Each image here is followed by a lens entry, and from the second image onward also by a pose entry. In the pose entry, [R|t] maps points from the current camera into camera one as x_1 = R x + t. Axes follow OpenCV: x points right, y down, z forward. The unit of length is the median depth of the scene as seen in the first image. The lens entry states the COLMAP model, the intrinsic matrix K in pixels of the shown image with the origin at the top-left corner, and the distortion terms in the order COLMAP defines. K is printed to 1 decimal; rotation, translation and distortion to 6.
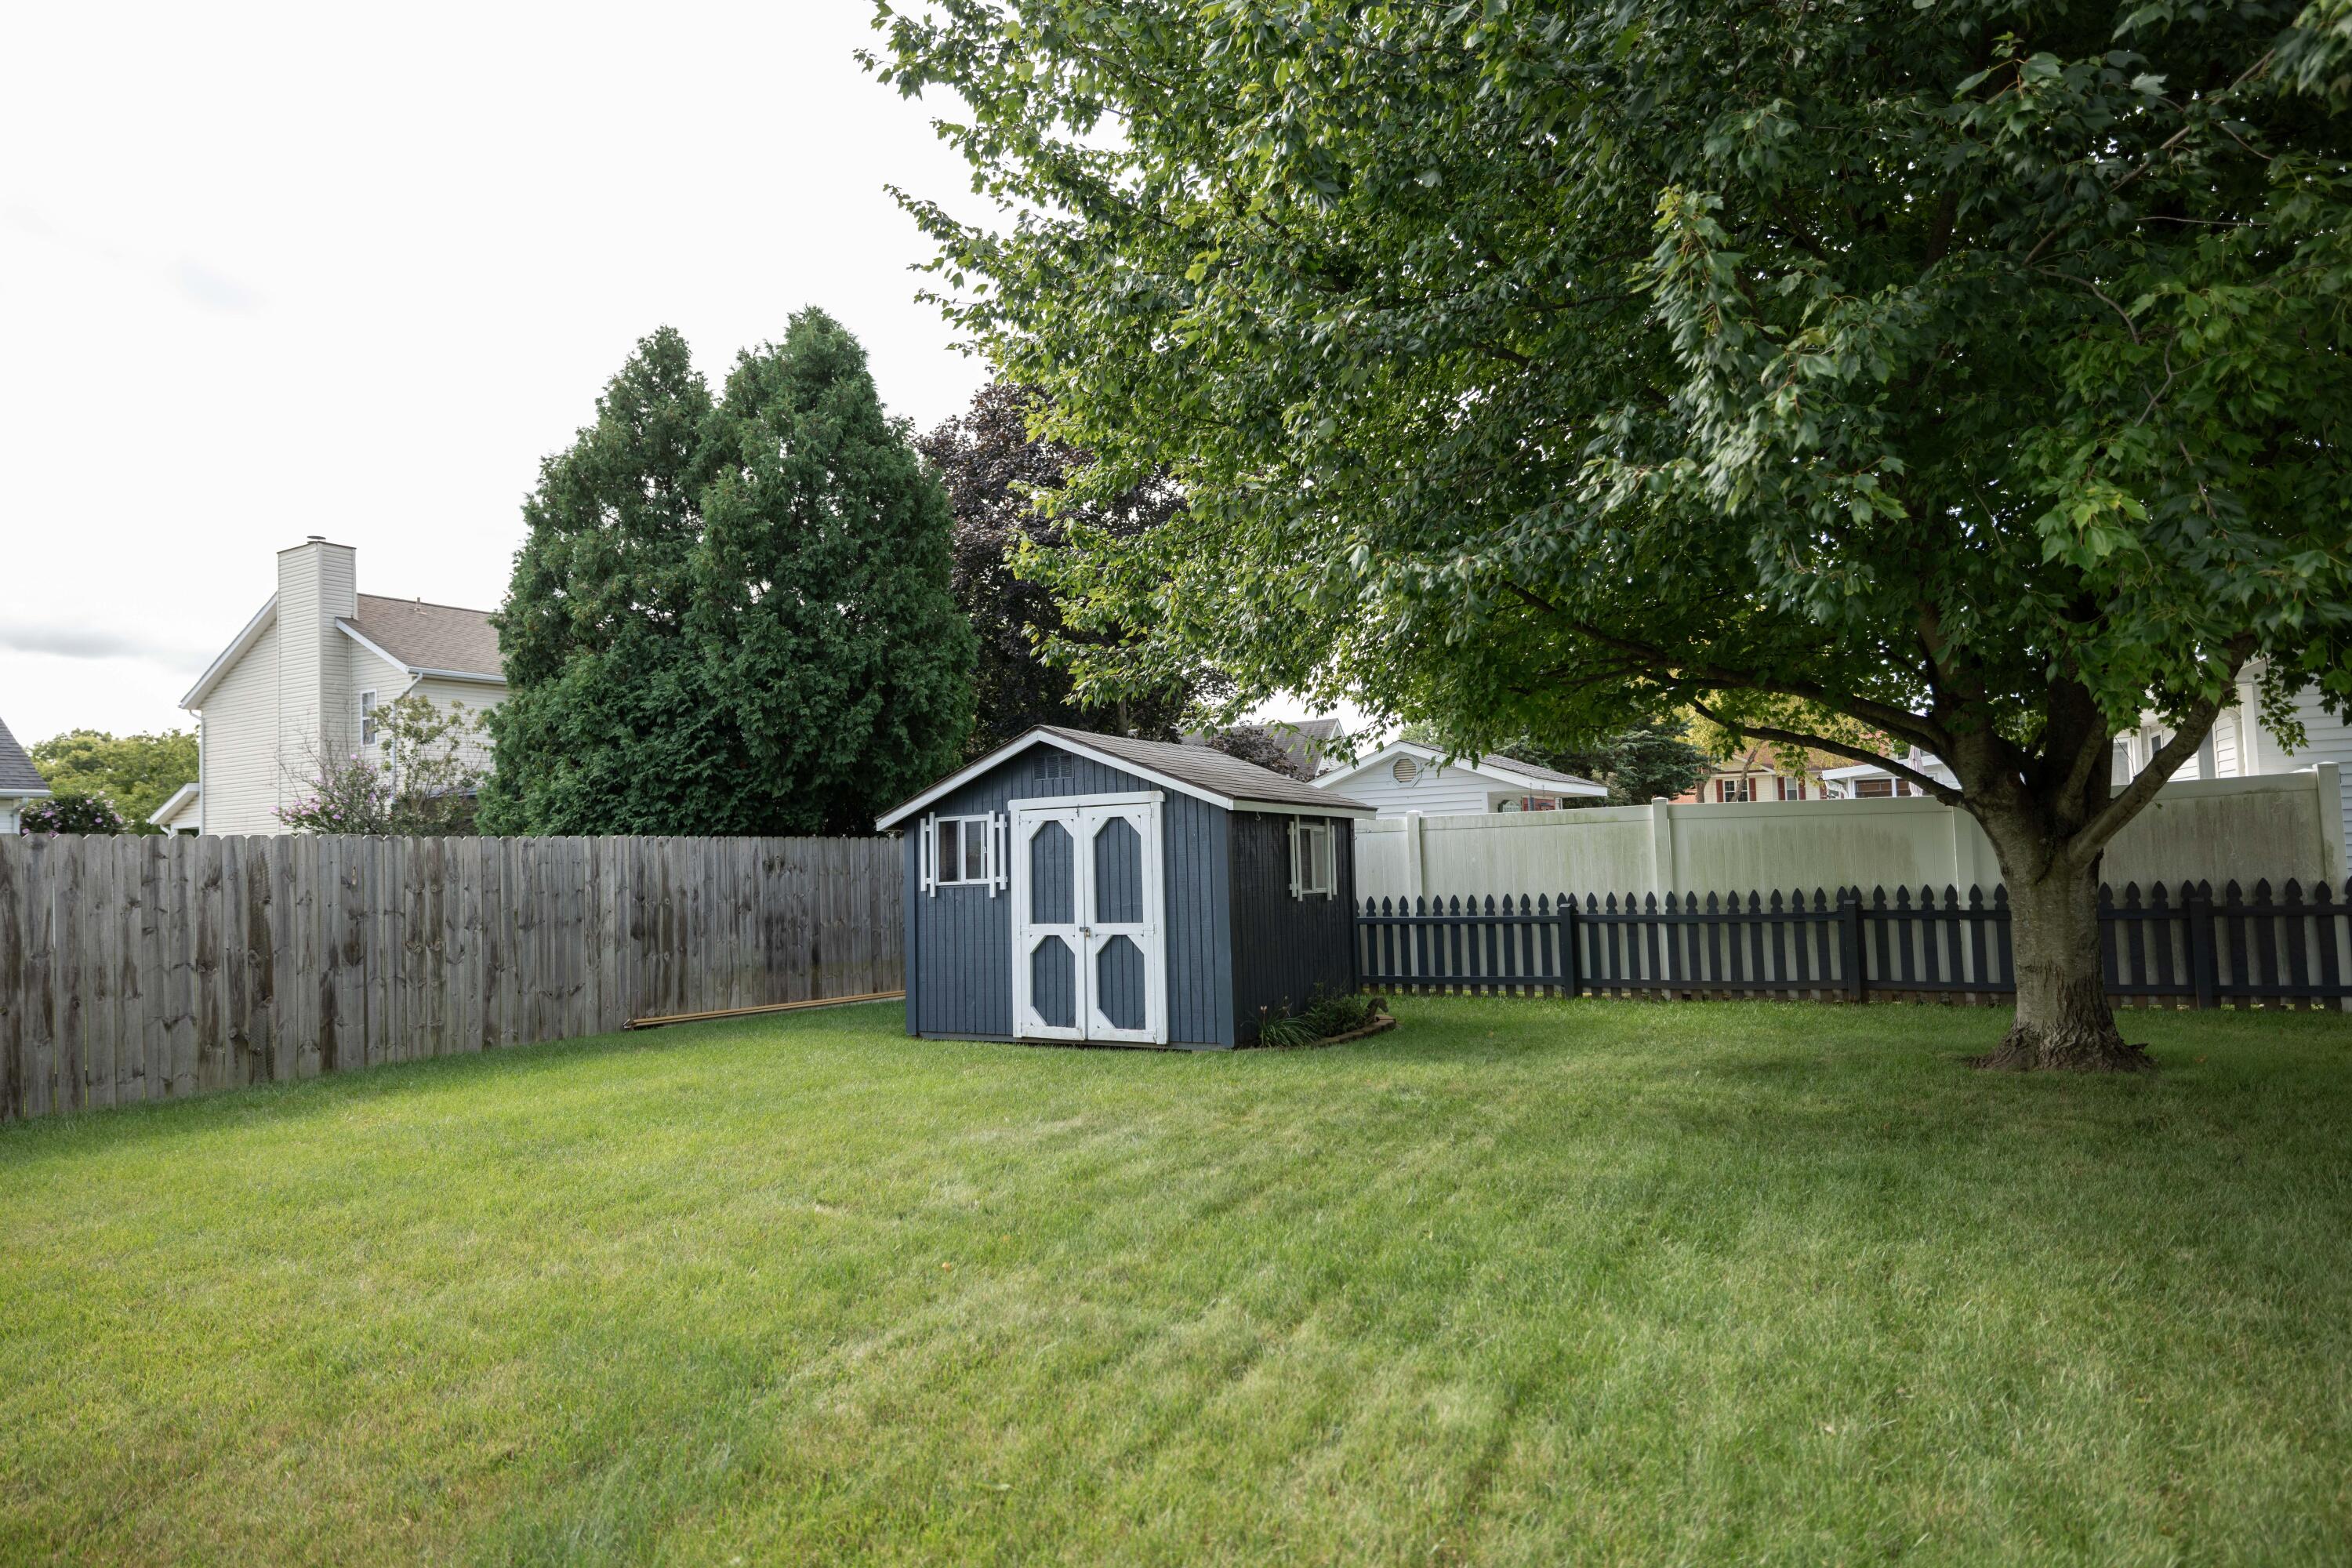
lens RADIAL K [[1315.7, 0, 1176.1], [0, 1315.7, 787.2], [0, 0, 1]] dist [0.001023, 0.000166]
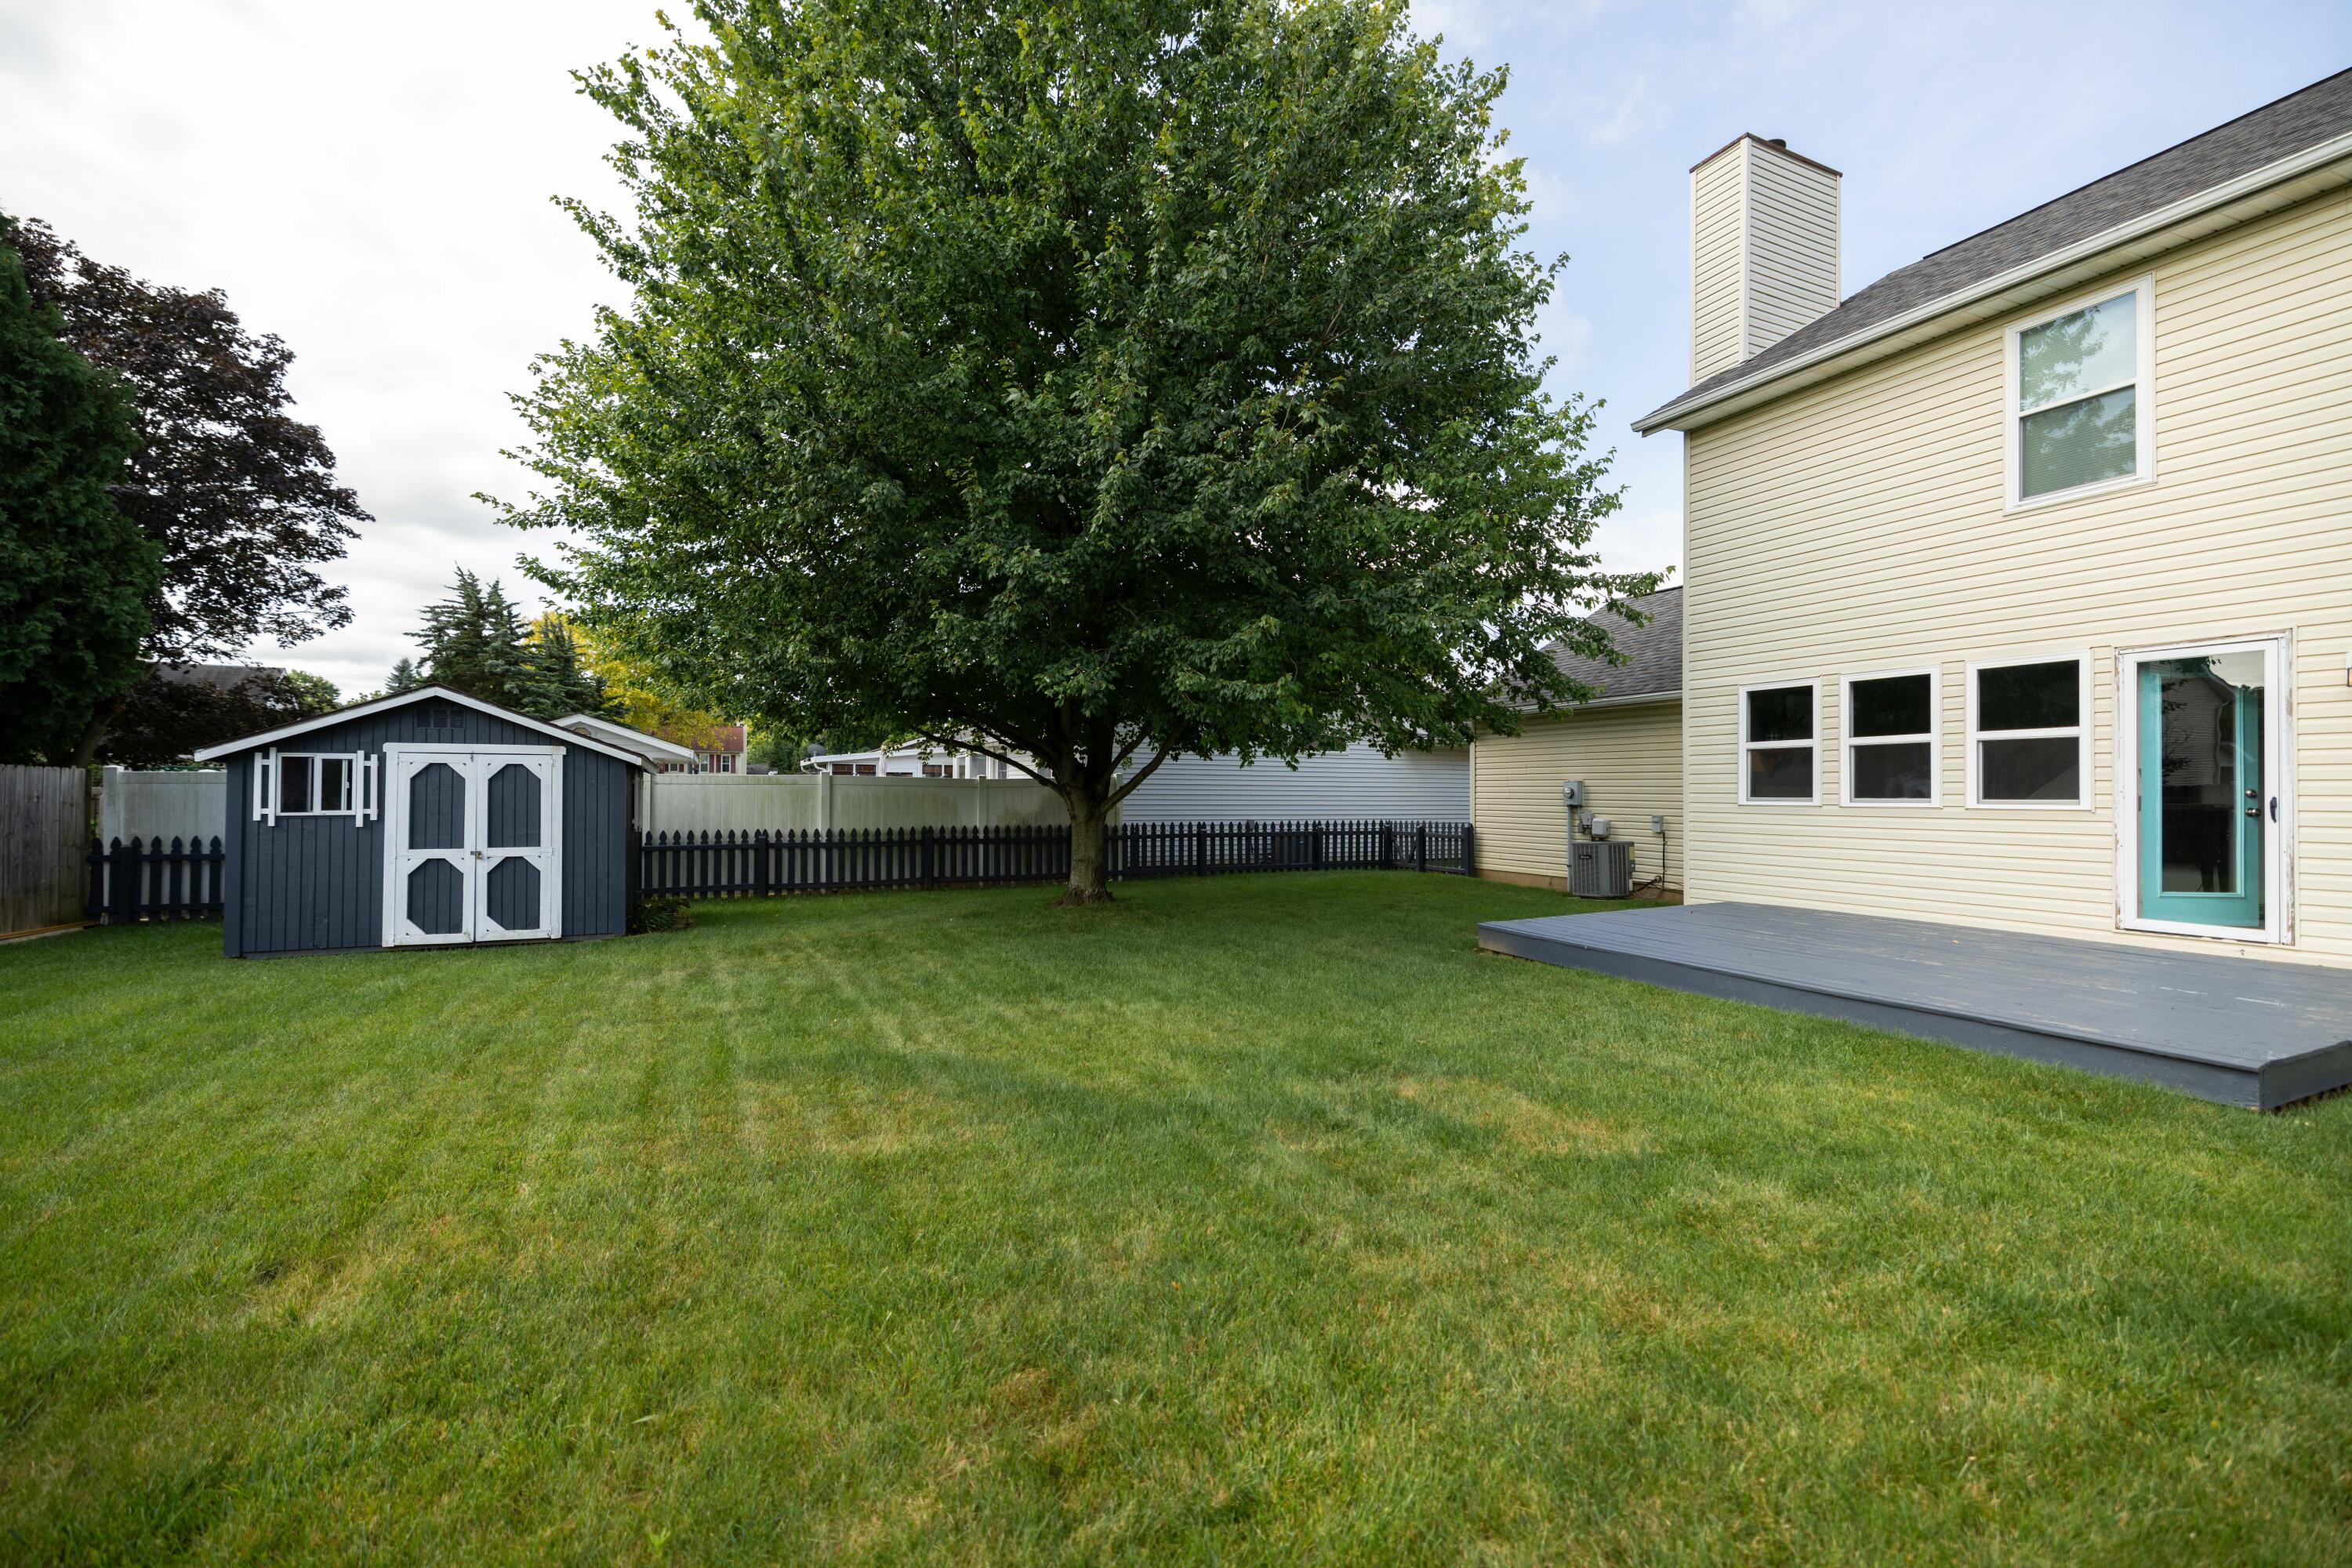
lens RADIAL K [[986.8, 0, 1173.7], [0, 986.8, 789.5], [0, 0, 1]] dist [0.001394, -0.000169]
pose [[0.584476, 0.041032, 0.810373, -0.409792], [-0.065255, 0.997863, -0.003461, 0.008031], [-0.808783, -0.050858, 0.585905, -0.069177]]
